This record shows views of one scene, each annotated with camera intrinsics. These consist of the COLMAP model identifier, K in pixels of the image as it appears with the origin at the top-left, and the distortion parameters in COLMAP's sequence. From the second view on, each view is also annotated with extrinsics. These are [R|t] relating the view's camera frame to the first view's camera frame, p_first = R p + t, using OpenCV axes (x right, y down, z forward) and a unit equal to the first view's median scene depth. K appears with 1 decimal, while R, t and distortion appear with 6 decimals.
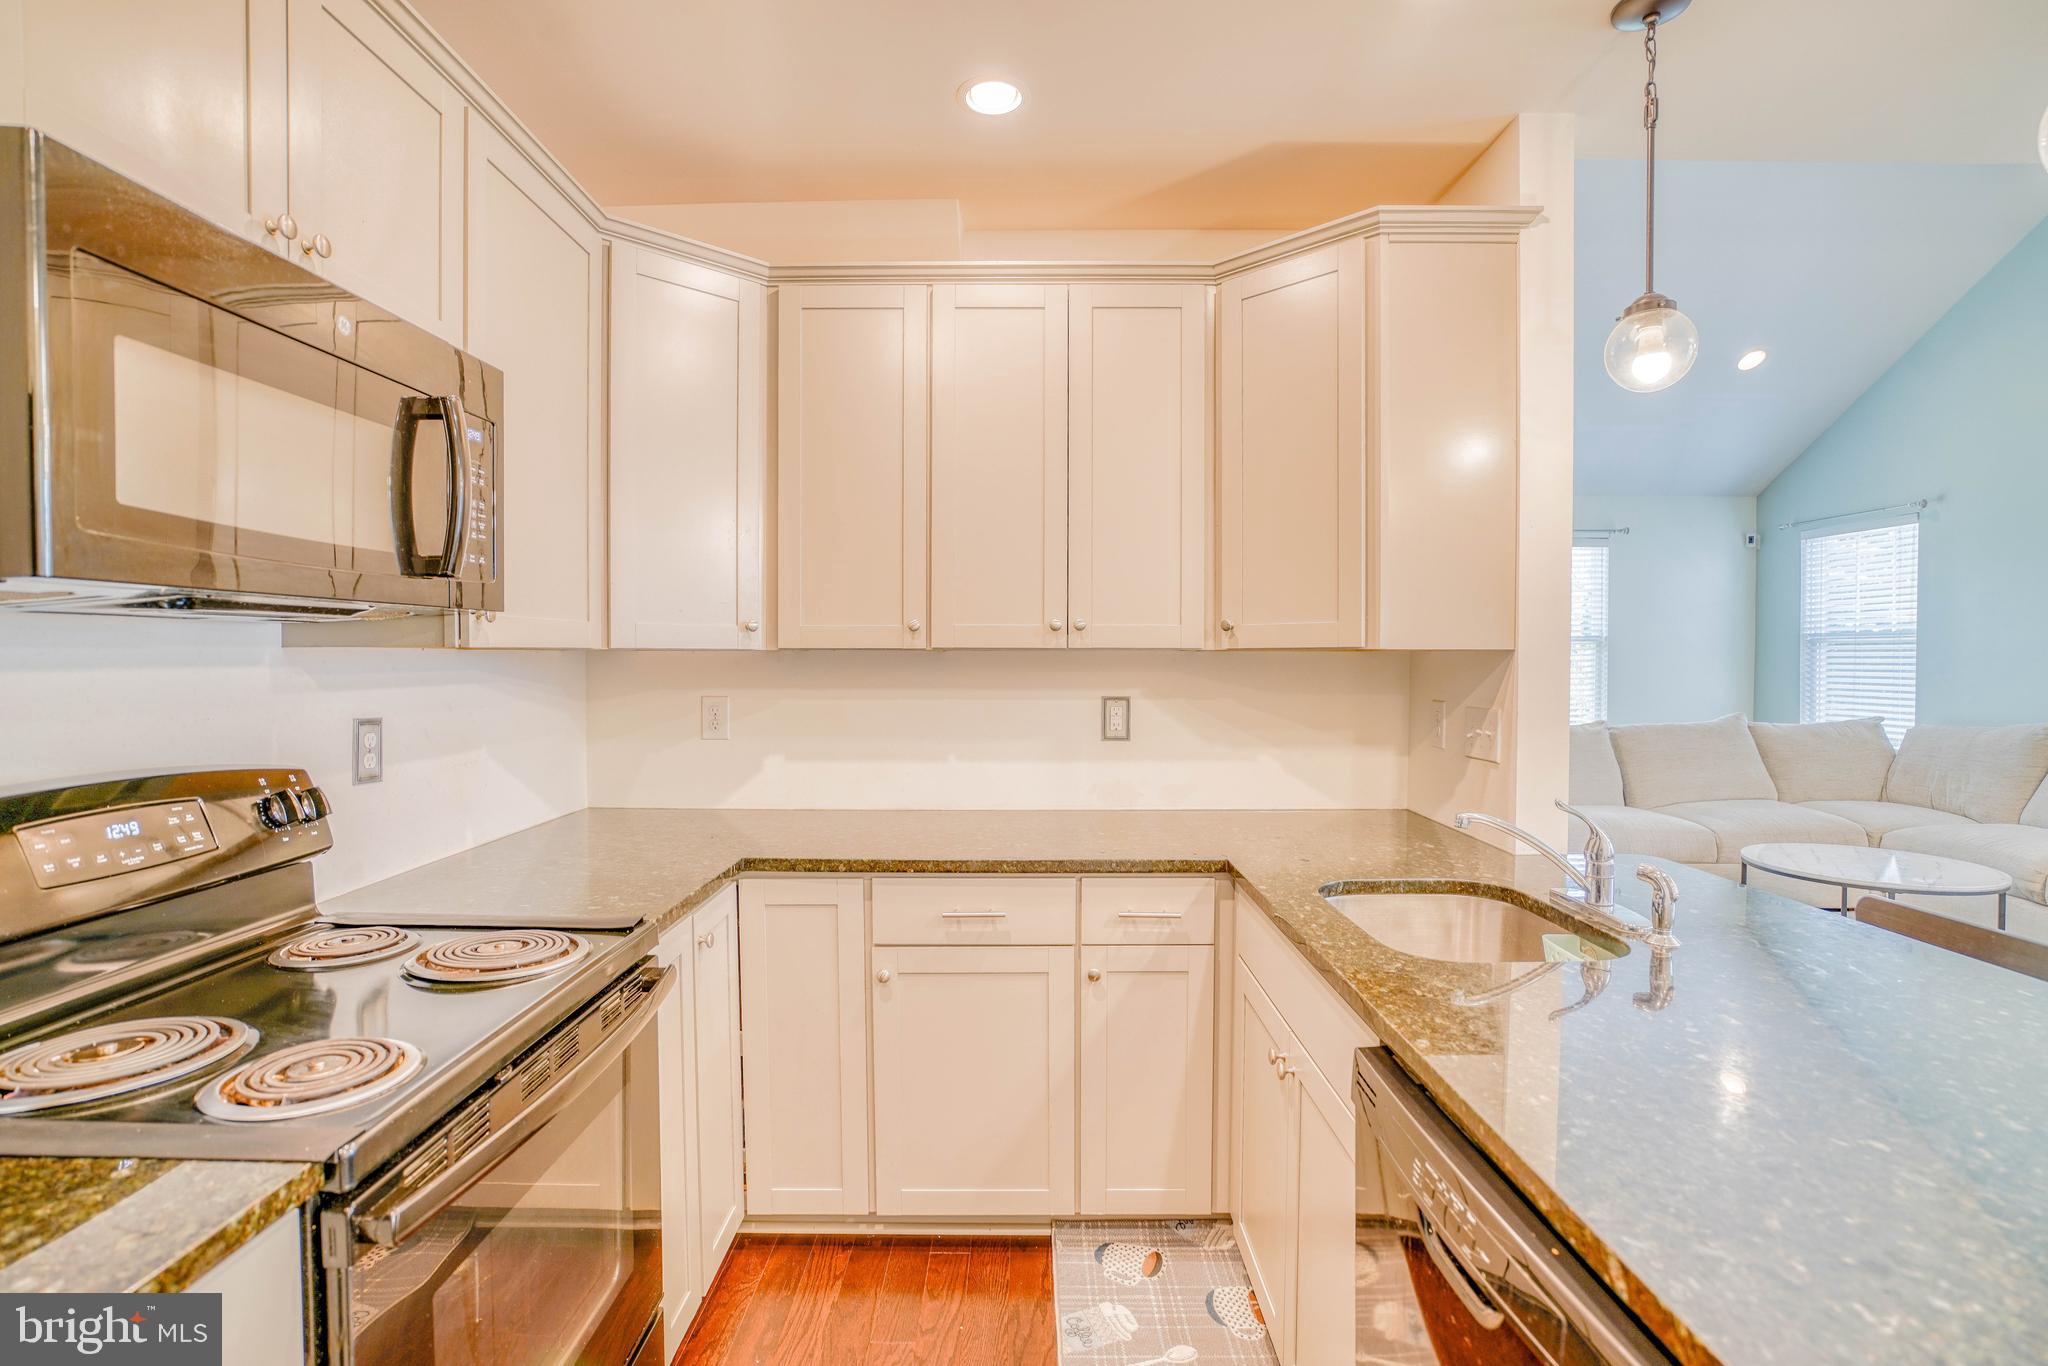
lens RADIAL K [[964.8, 0, 1007.6], [0, 964.8, 680.7], [0, 0, 1]] dist [-0.057202, 0.020871]
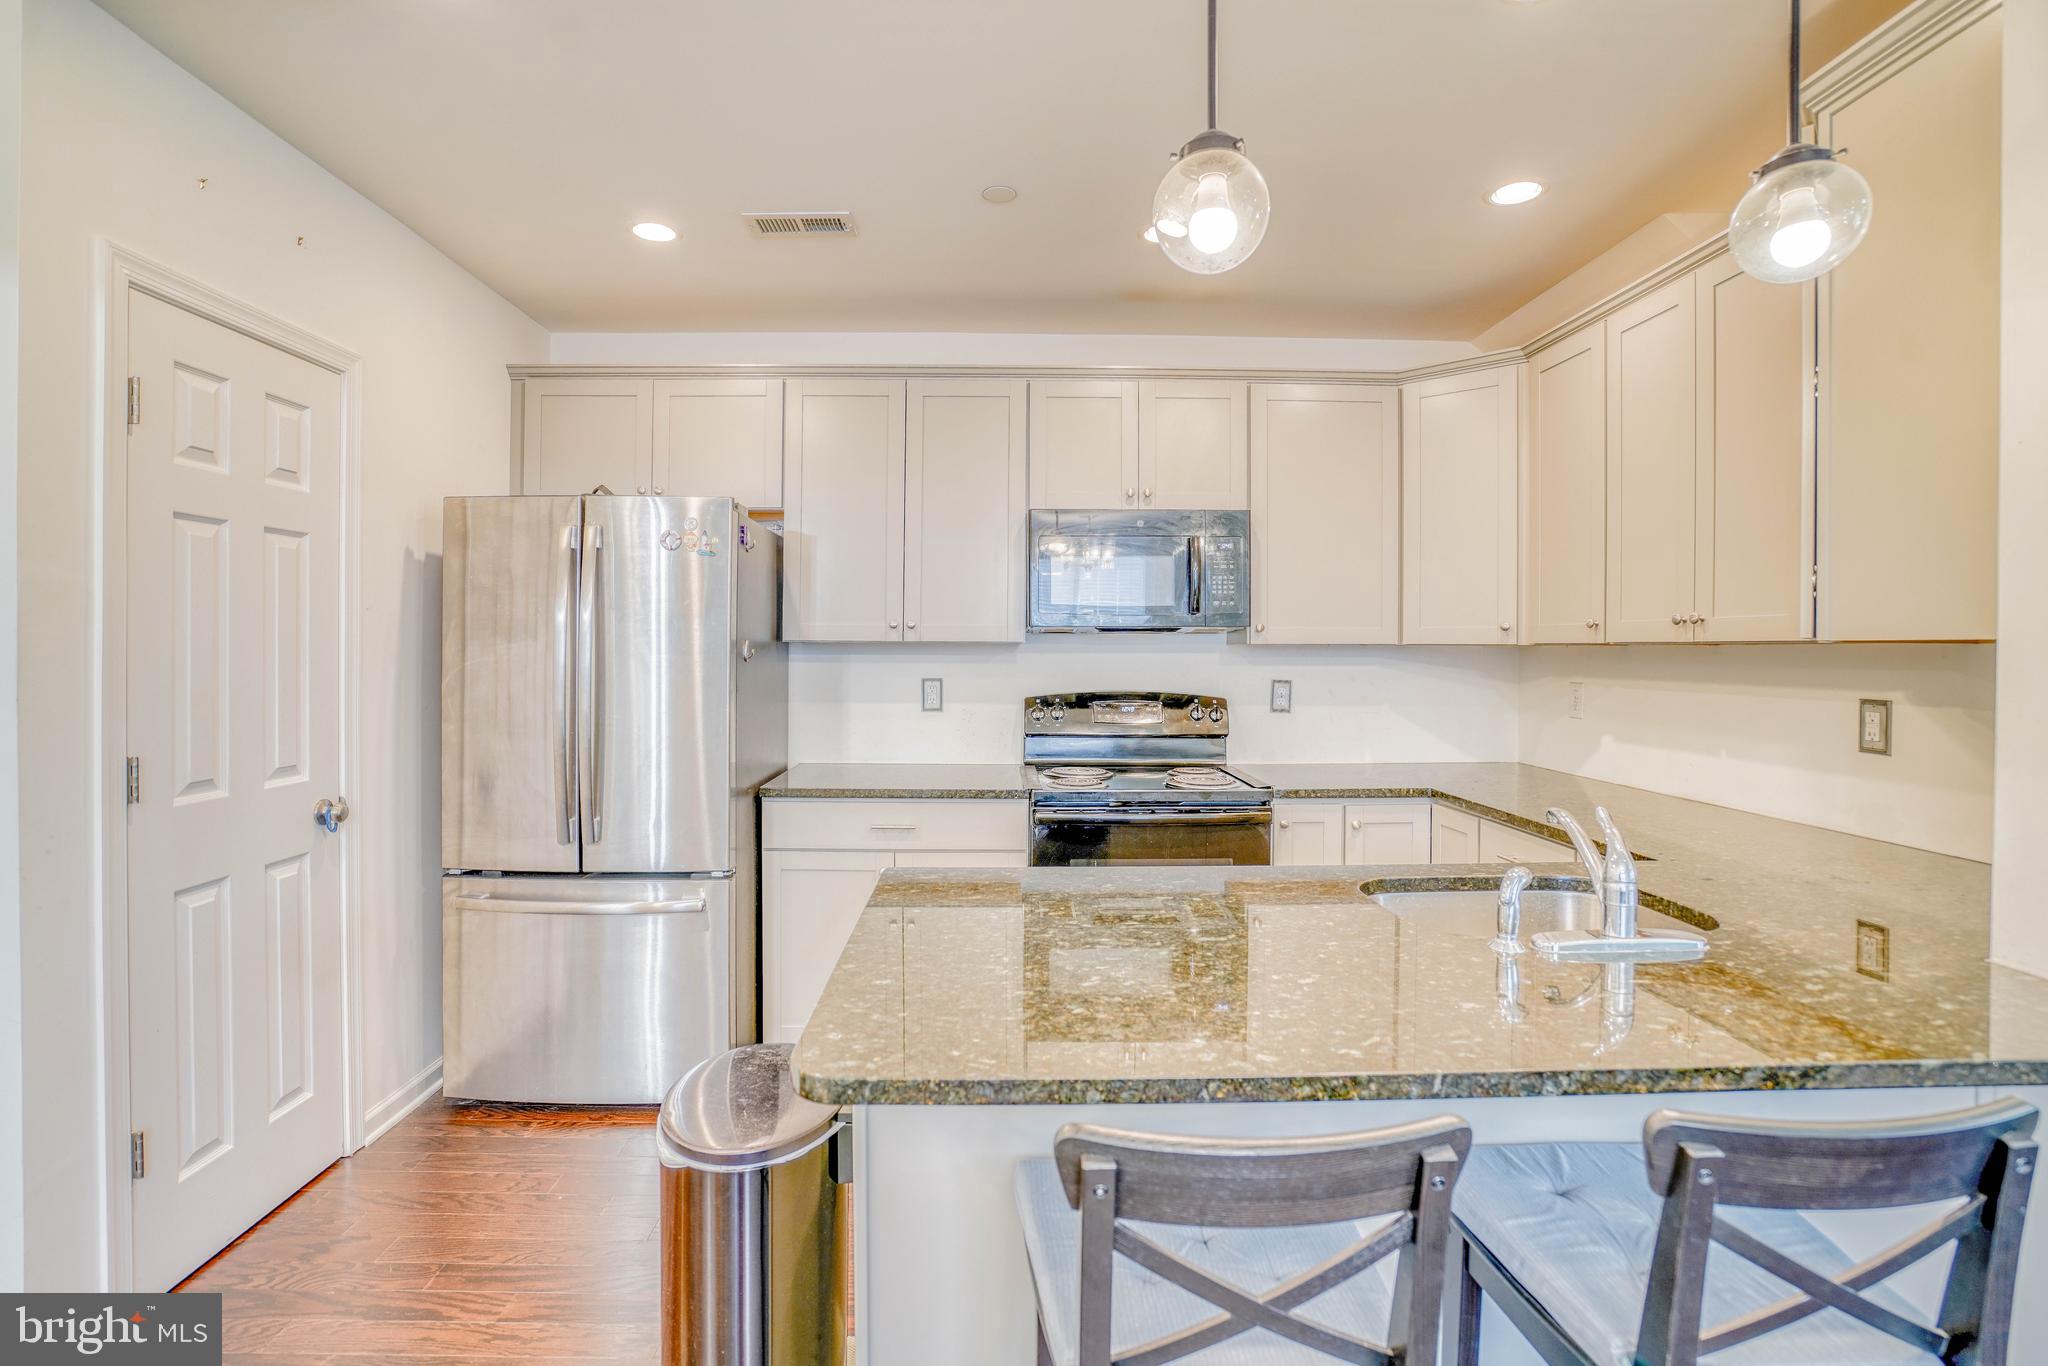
lens RADIAL K [[964.8, 0, 989.5], [0, 964.8, 649.5], [0, 0, 1]] dist [-0.057202, 0.020871]
pose [[0.008471, -0.000808, -0.999964, 1.153732], [-0.029171, 0.999574, -0.001055, -0.004389], [0.999539, 0.029179, 0.008444, 0.313461]]
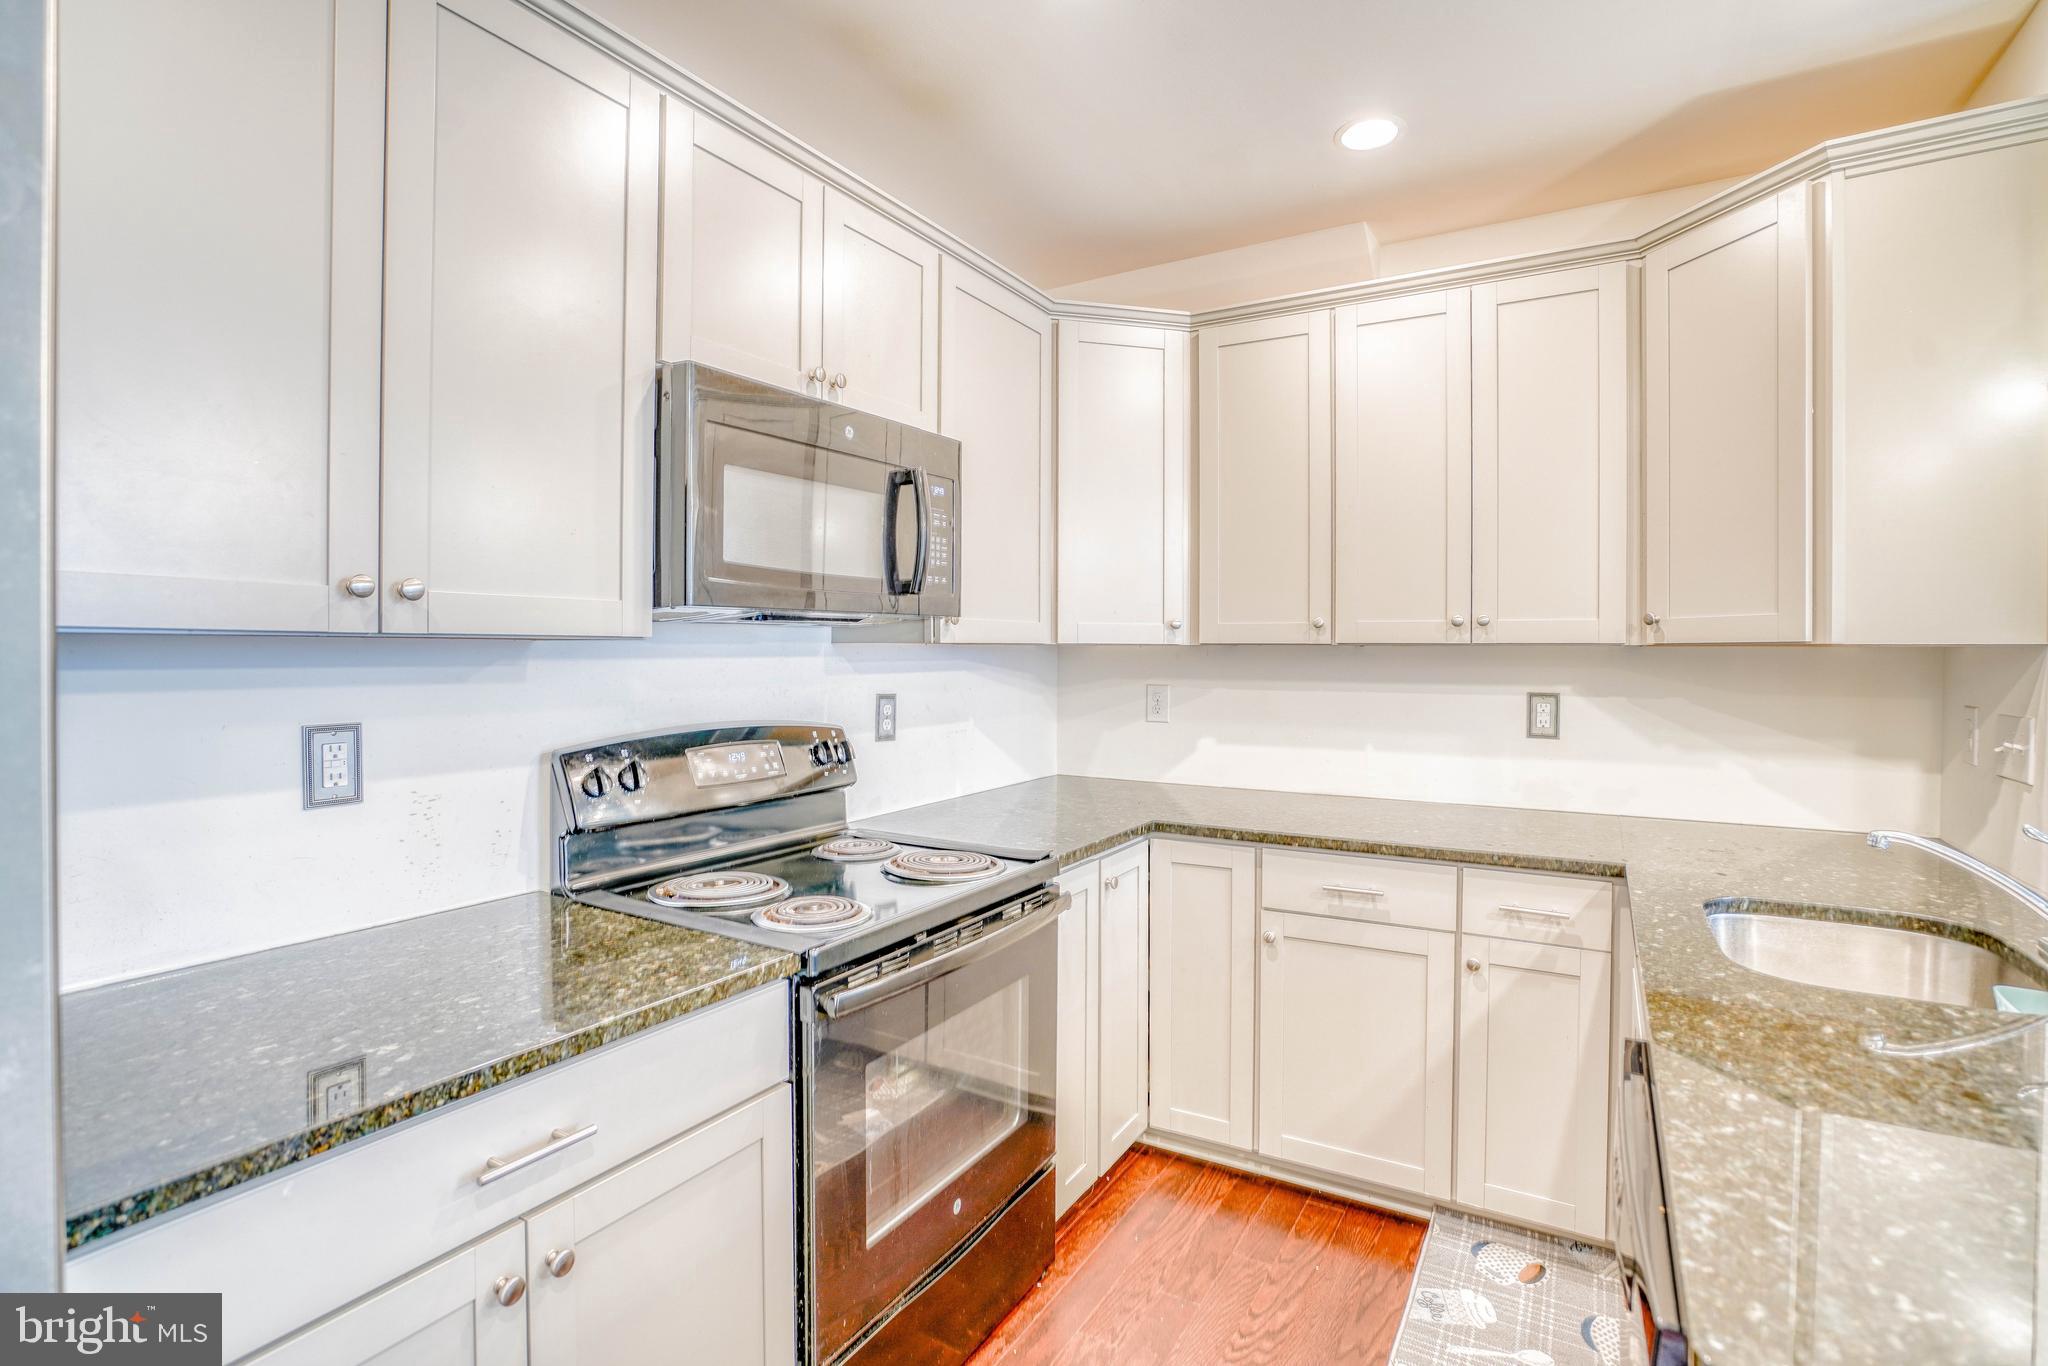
lens RADIAL K [[964.8, 0, 1031.8], [0, 964.8, 653.0], [0, 0, 1]] dist [-0.057202, 0.020871]
pose [[0.867921, 0.003044, -0.496694, 0.181685], [-0.014366, 0.999717, -0.018977, 0.002290], [0.496495, 0.023606, 0.867718, -0.110300]]
